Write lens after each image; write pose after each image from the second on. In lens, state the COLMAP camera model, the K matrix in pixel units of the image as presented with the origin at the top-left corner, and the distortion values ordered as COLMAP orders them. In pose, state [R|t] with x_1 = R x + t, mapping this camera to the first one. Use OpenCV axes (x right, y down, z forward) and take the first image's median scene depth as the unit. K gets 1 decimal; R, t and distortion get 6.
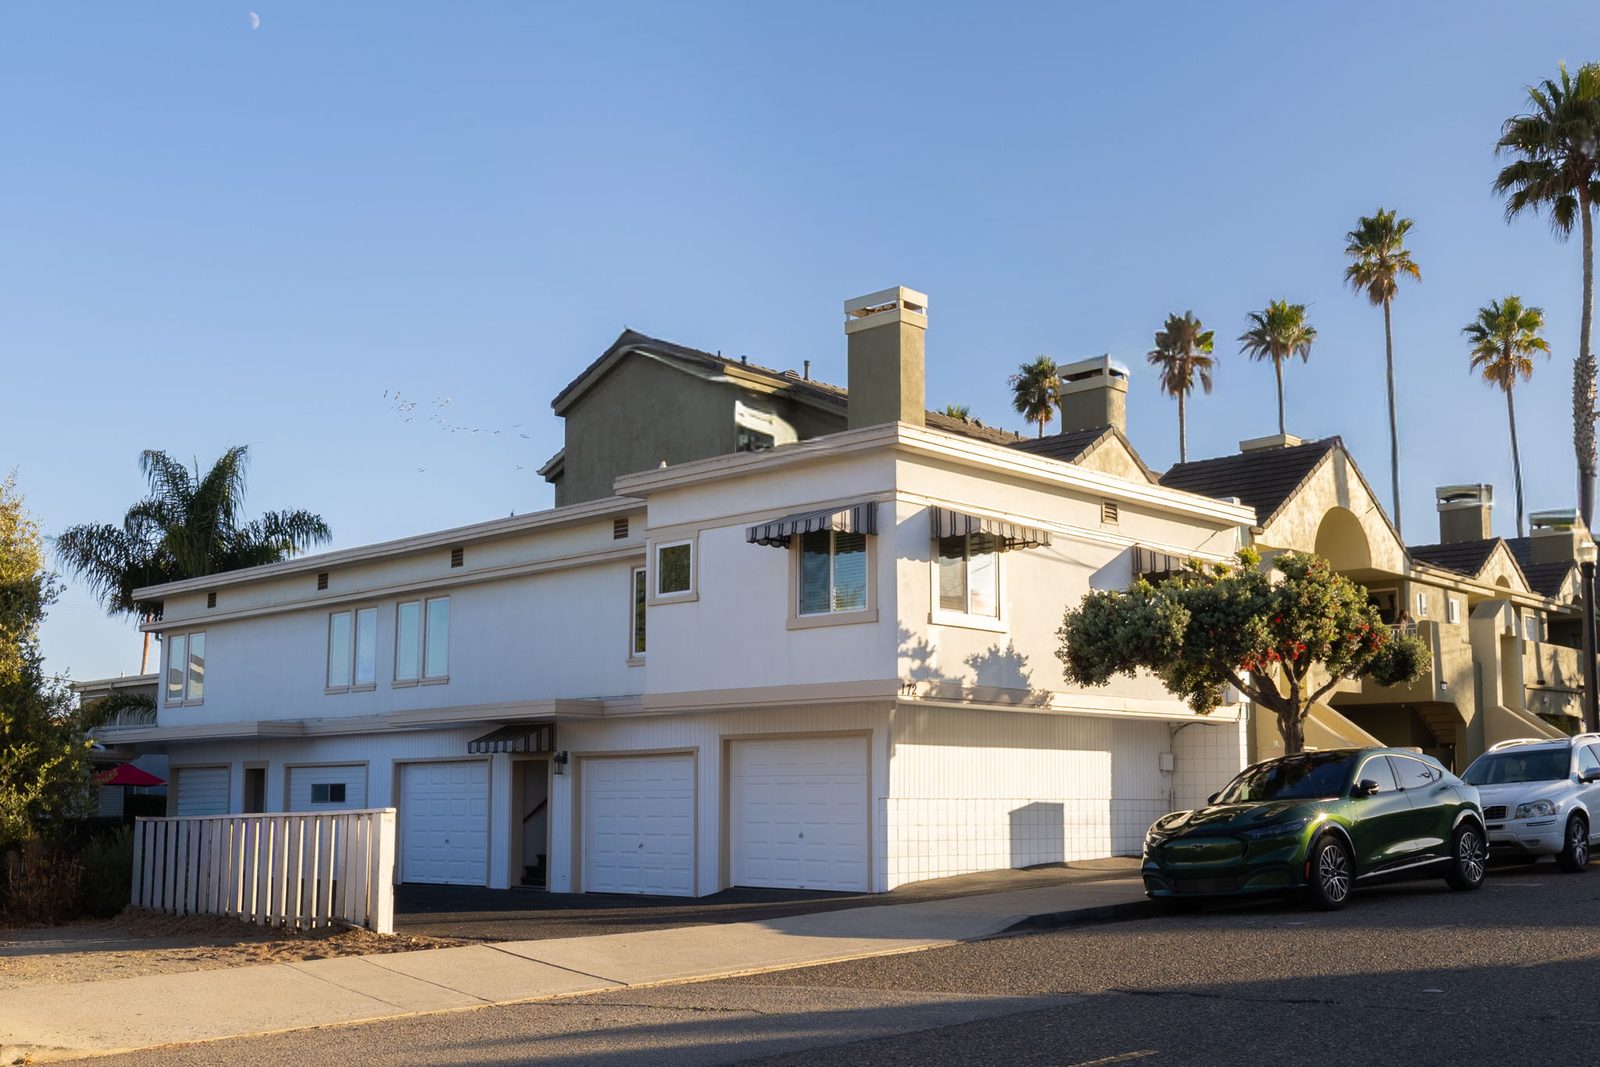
lens RADIAL K [[1727.2, 0, 800.5], [0, 1727.2, 537.6], [0, 0, 1]] dist [-0.060879, 0.000000]
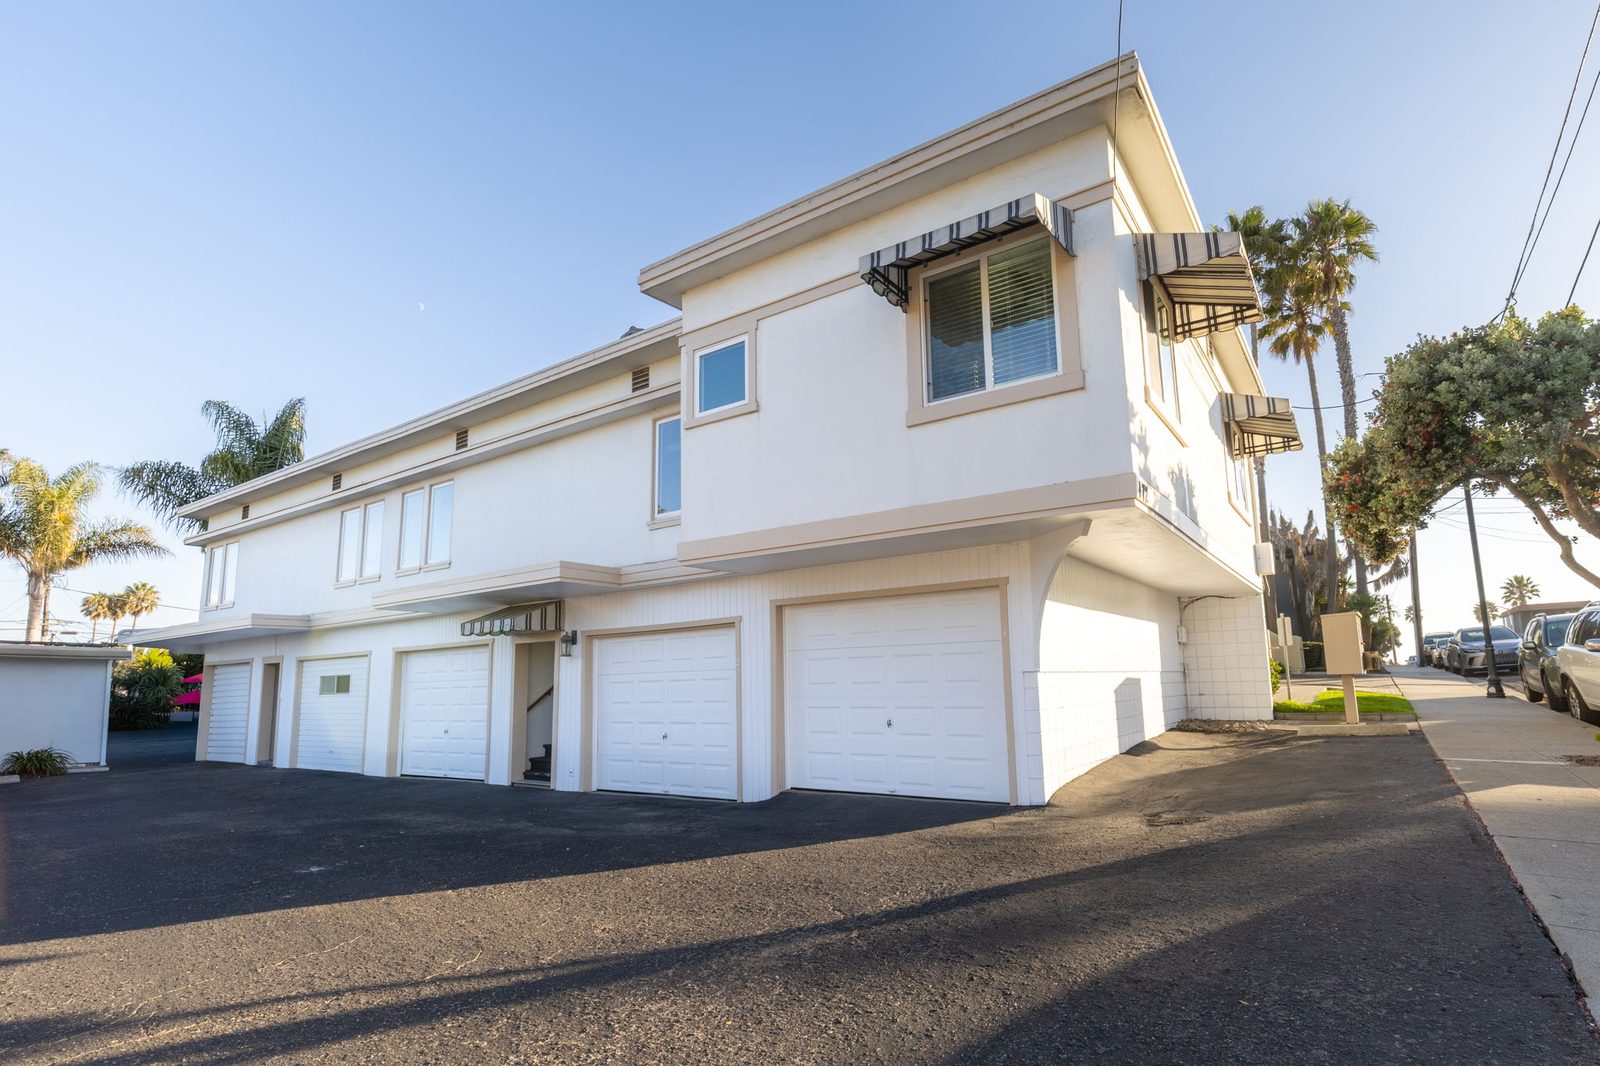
lens RADIAL K [[792.5, 0, 838.3], [0, 792.5, 560.3], [0, 0, 1]] dist [0.001492, 0.000816]
pose [[0.984967, 0.003381, 0.172711, -0.072708], [-0.003486, 0.999994, 0.000304, 0.086840], [-0.172709, -0.000902, 0.984972, 0.570206]]
